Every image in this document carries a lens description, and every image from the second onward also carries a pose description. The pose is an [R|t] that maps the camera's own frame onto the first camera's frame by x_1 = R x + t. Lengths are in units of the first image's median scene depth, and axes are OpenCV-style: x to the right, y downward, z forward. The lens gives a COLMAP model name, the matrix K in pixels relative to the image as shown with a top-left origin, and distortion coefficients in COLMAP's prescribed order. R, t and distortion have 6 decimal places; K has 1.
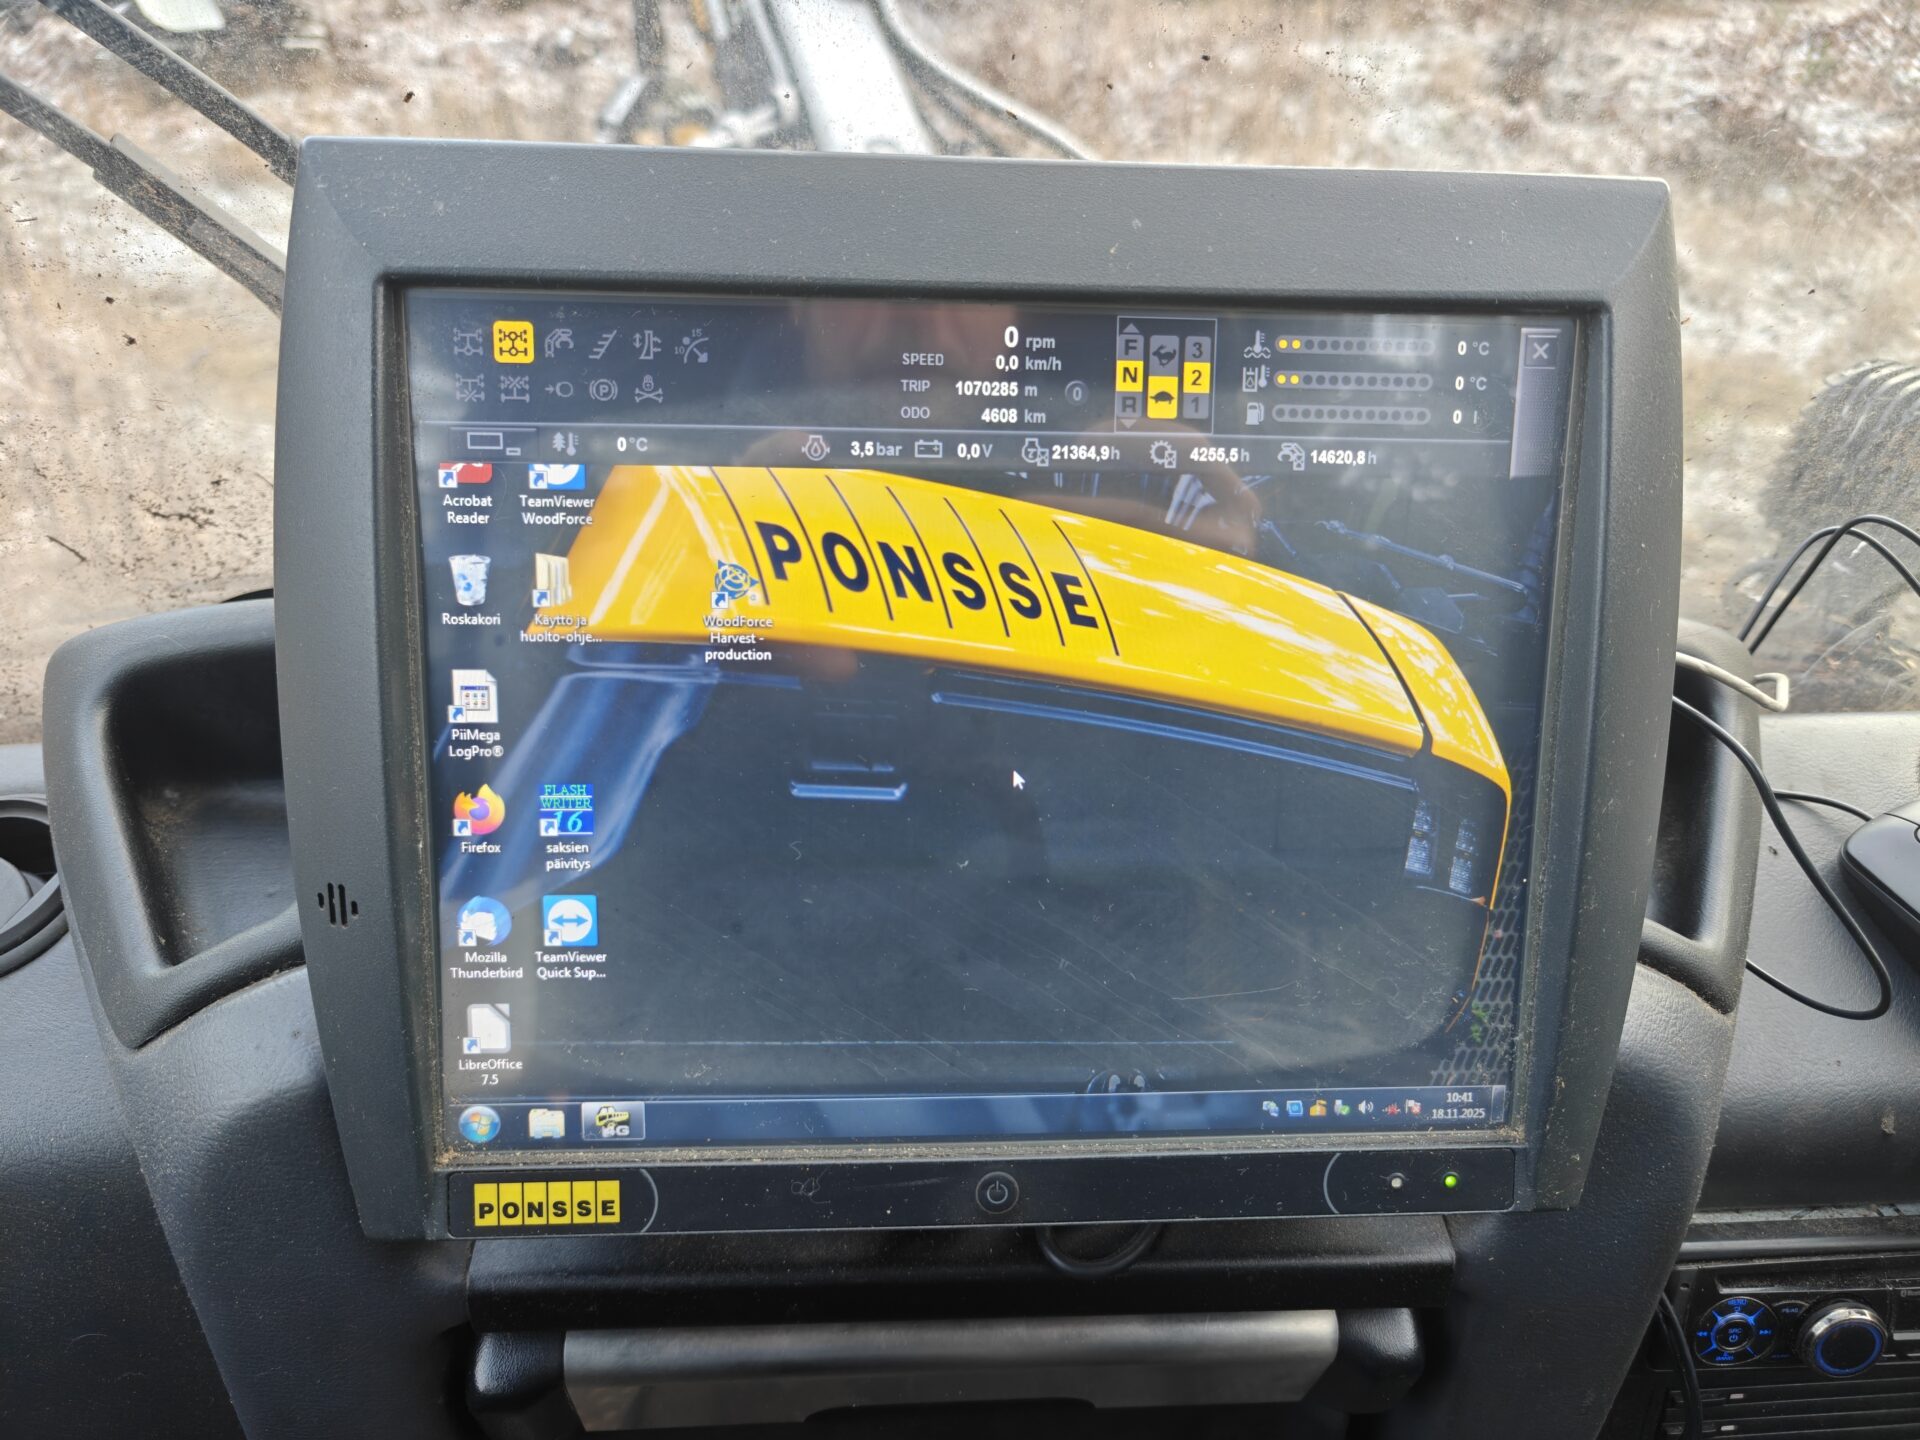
lens RADIAL K [[1332.4, 0, 961.4], [0, 1332.4, 732.9], [0, 0, 1]] dist [0.009859, -0.041995]
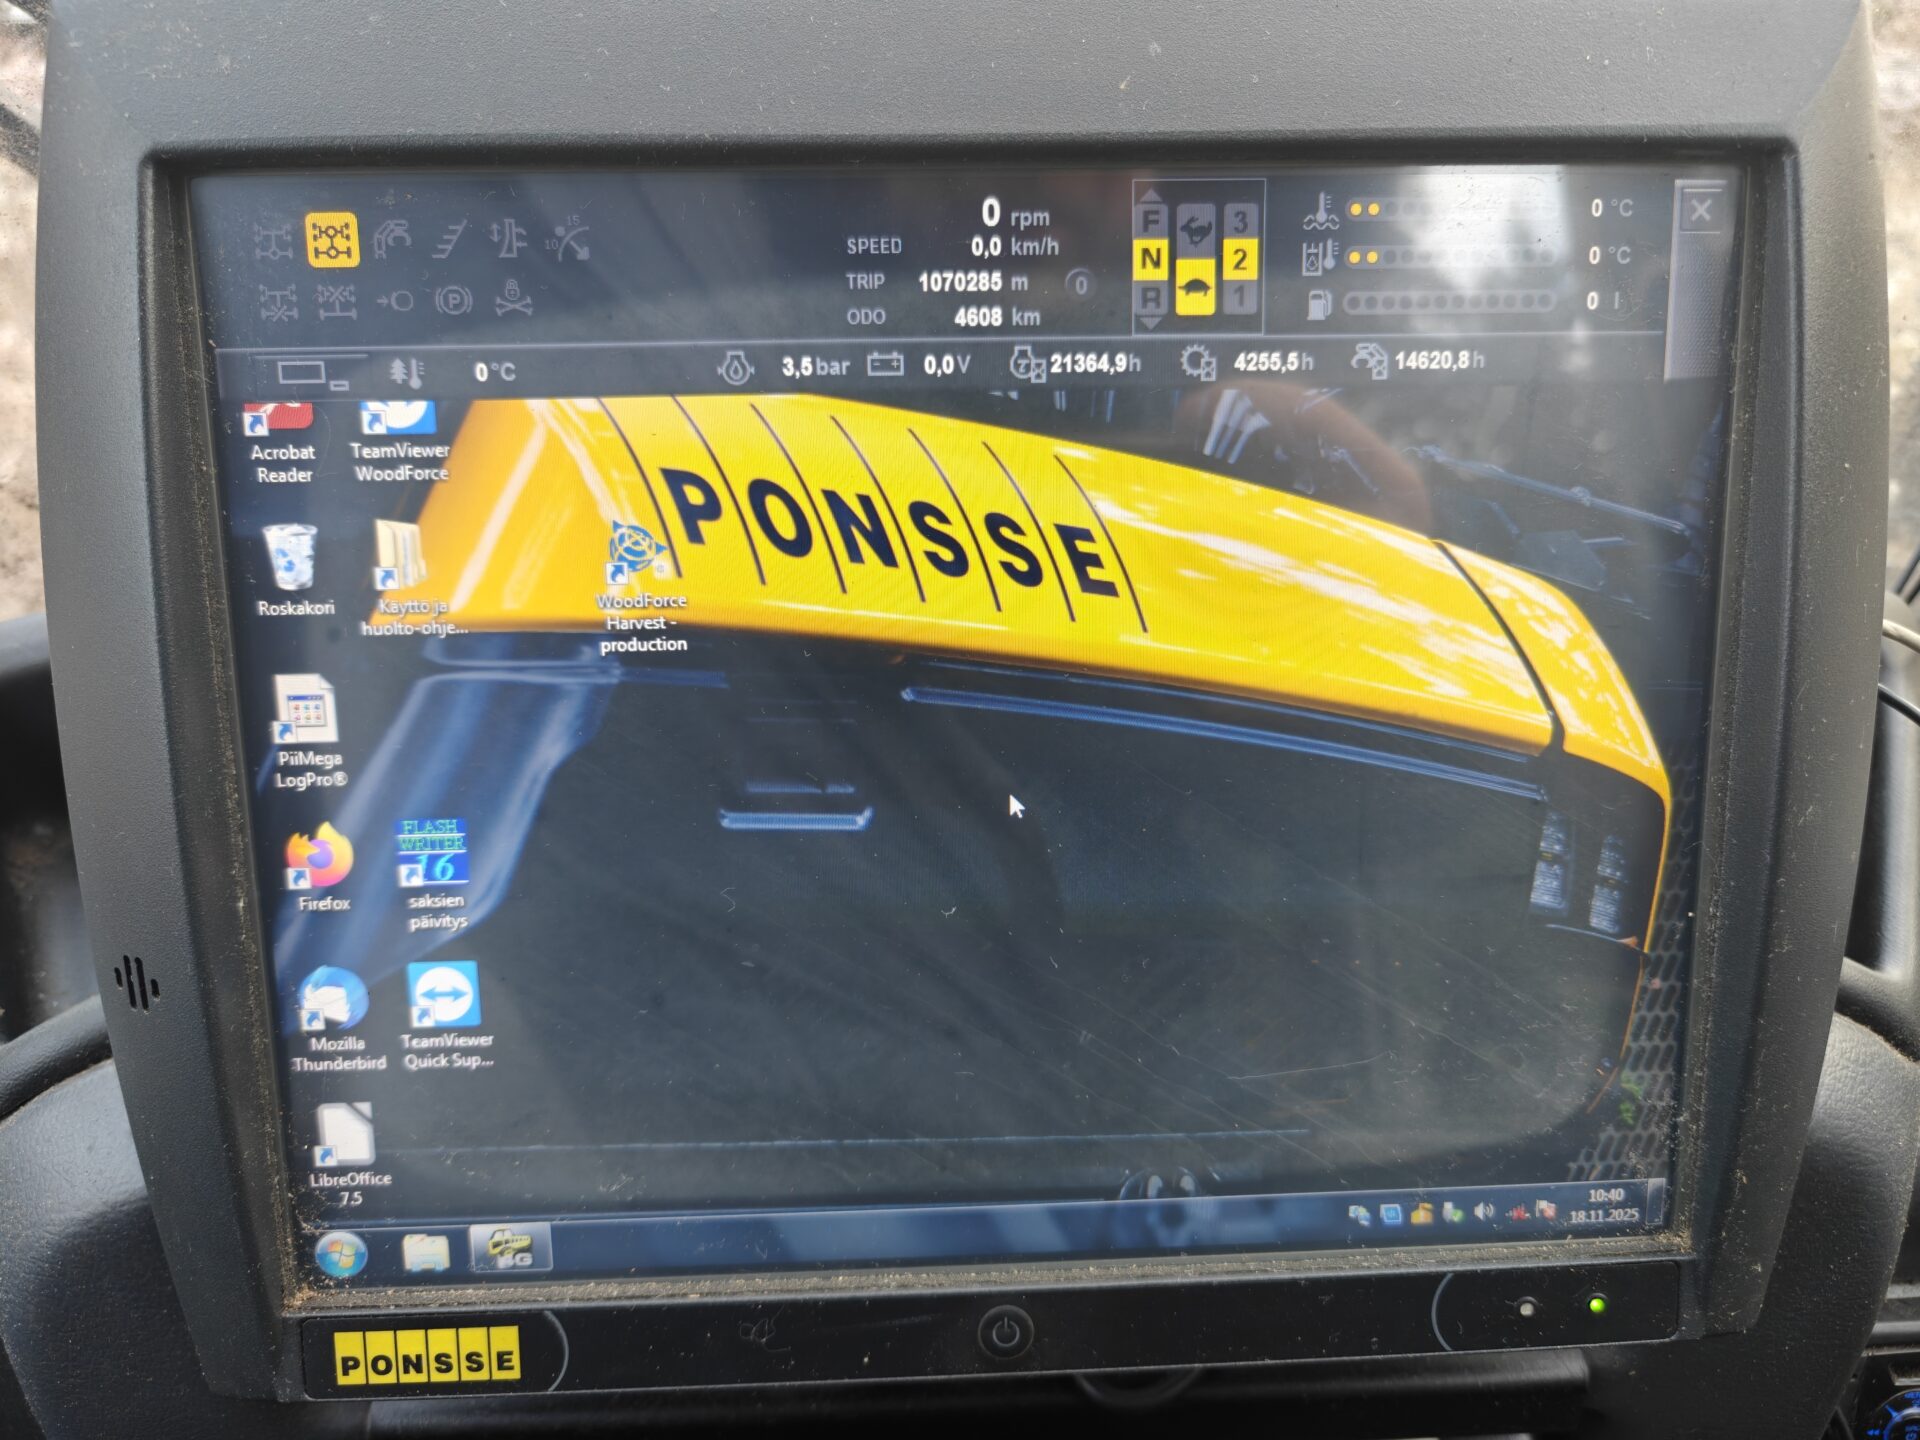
lens RADIAL K [[1332.4, 0, 961.4], [0, 1332.4, 732.9], [0, 0, 1]] dist [0.009859, -0.041995]
pose [[0.999126, -0.025262, -0.033306, 0.036761], [0.025424, 0.999667, 0.004467, -0.006927], [0.033182, -0.005310, 0.999435, 0.237998]]
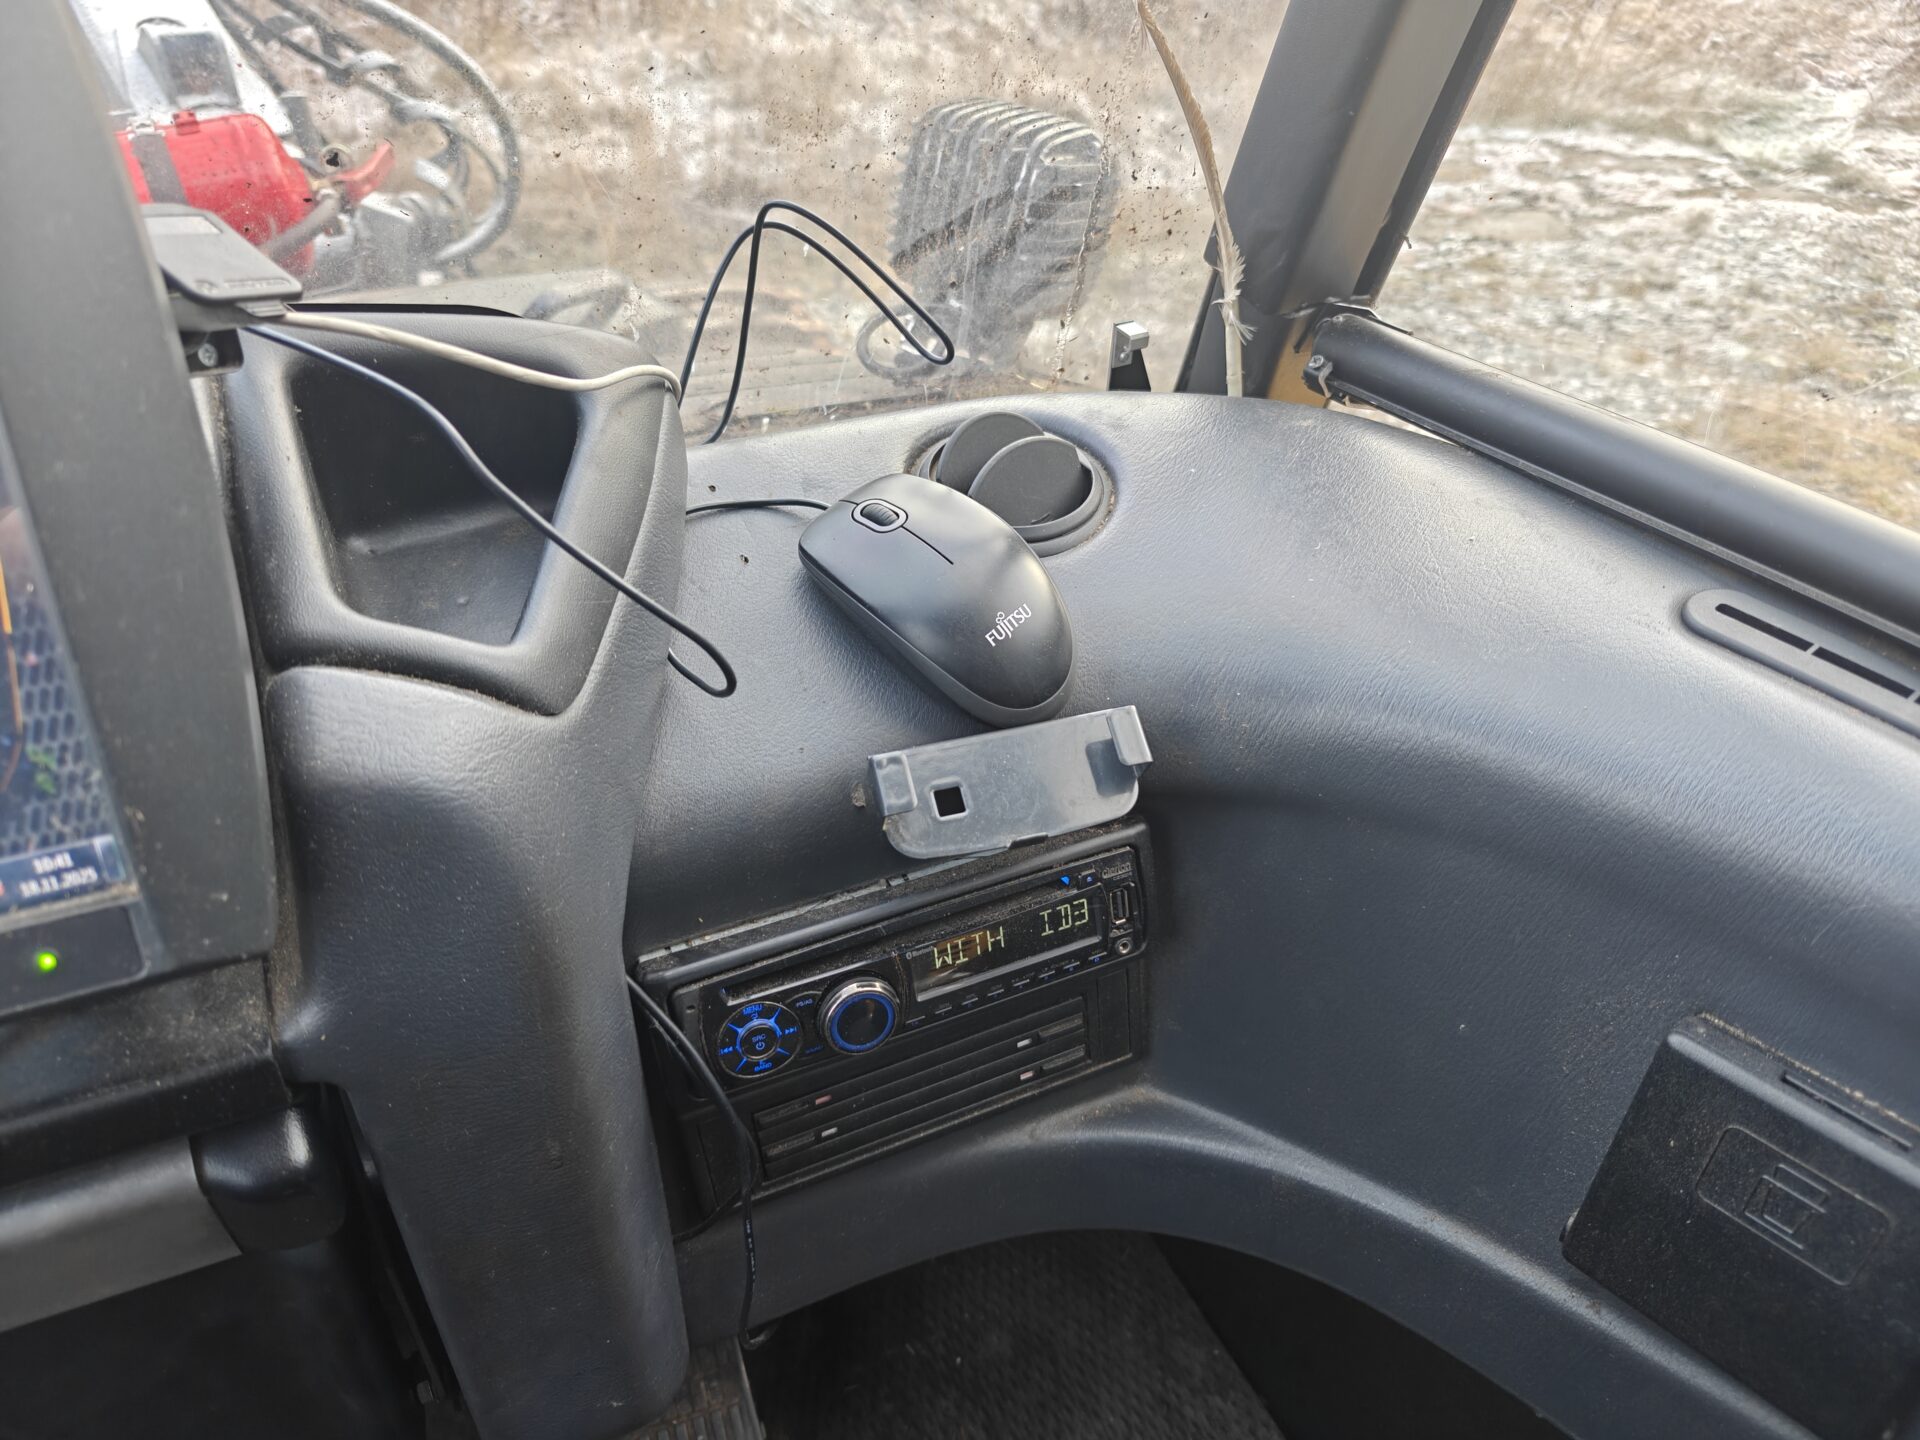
lens RADIAL K [[1332.4, 0, 961.4], [0, 1332.4, 732.9], [0, 0, 1]] dist [0.009859, -0.041995]
pose [[0.922266, -0.223630, 0.315302, 0.704007], [0.199584, 0.974017, 0.107040, 0.234903], [-0.331047, -0.035790, 0.942935, 0.032086]]
